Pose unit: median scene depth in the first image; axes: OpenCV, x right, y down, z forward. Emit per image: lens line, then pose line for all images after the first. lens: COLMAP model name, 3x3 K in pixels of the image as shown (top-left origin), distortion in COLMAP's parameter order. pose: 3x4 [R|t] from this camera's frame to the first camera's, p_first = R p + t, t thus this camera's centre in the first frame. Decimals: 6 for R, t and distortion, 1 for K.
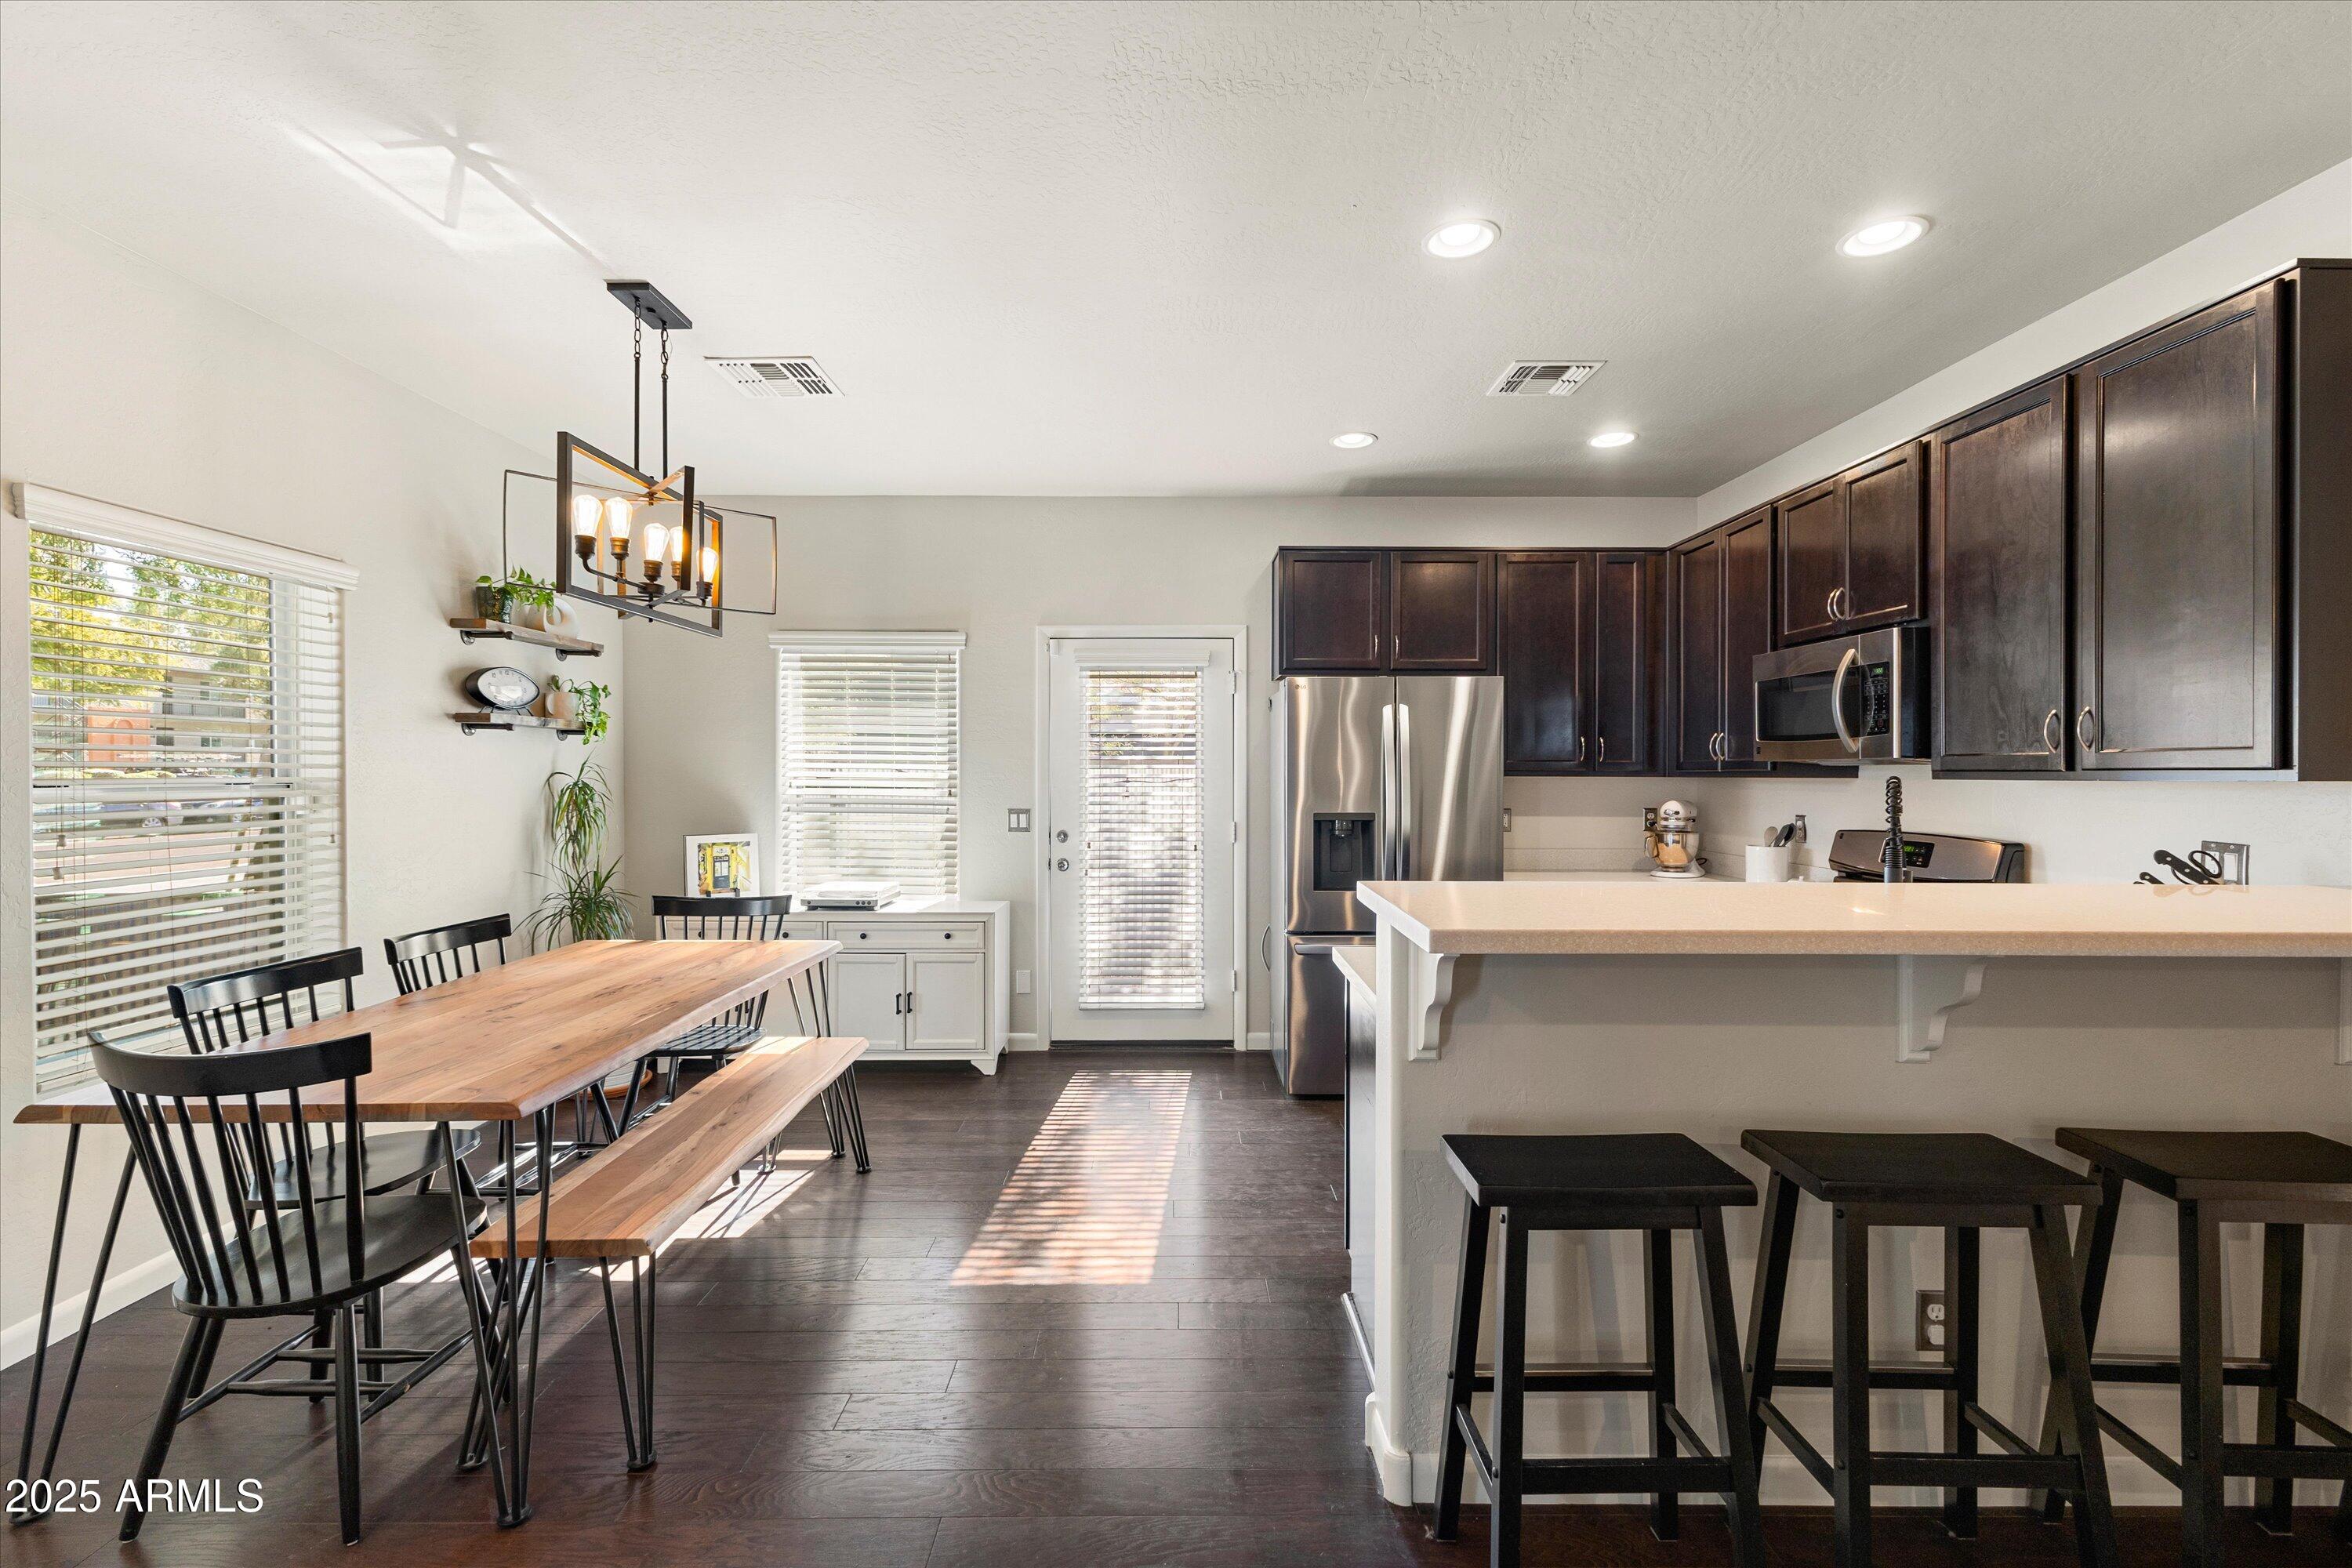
lens RADIAL K [[1019.2, 0, 1176.0], [0, 1019.2, 784.0], [0, 0, 1]] dist [0.001392, -0.000271]
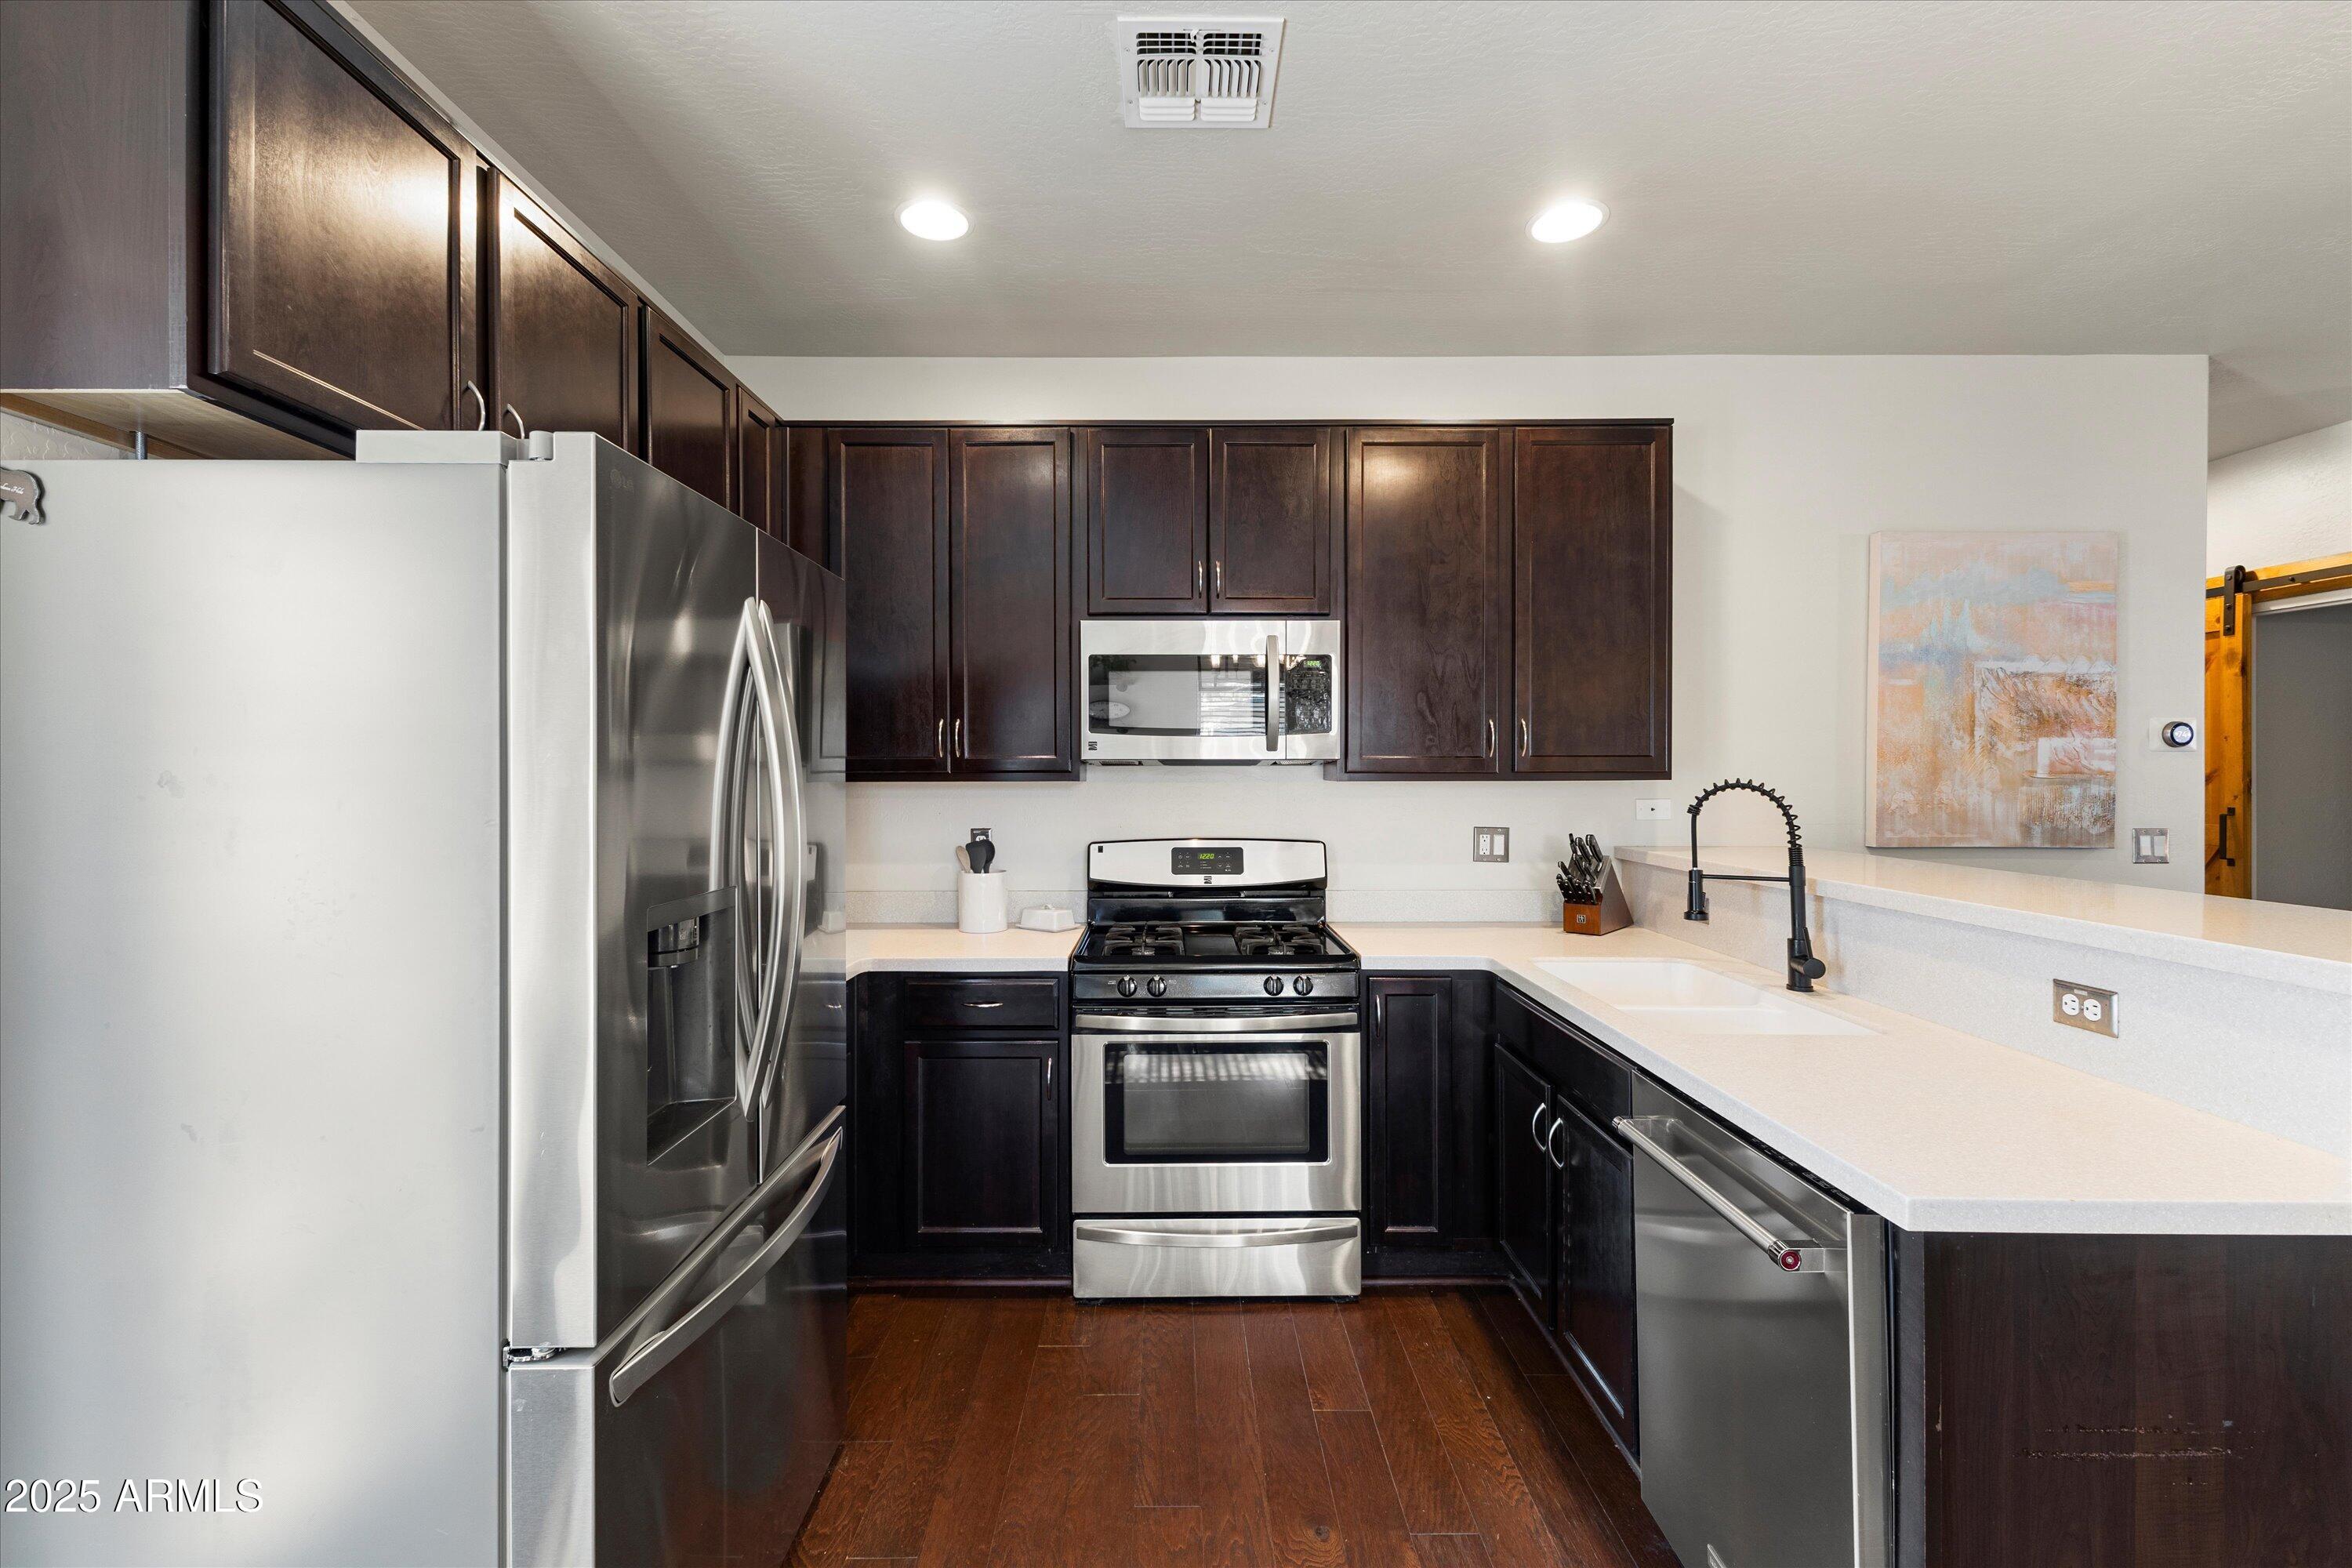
lens RADIAL K [[1019.2, 0, 1176.0], [0, 1019.2, 784.0], [0, 0, 1]] dist [0.001392, -0.000271]
pose [[-0.021879, -0.004640, 0.999750, -0.250795], [0.011372, 0.999923, 0.004889, -0.008199], [-0.999696, 0.011476, -0.021824, 1.232713]]
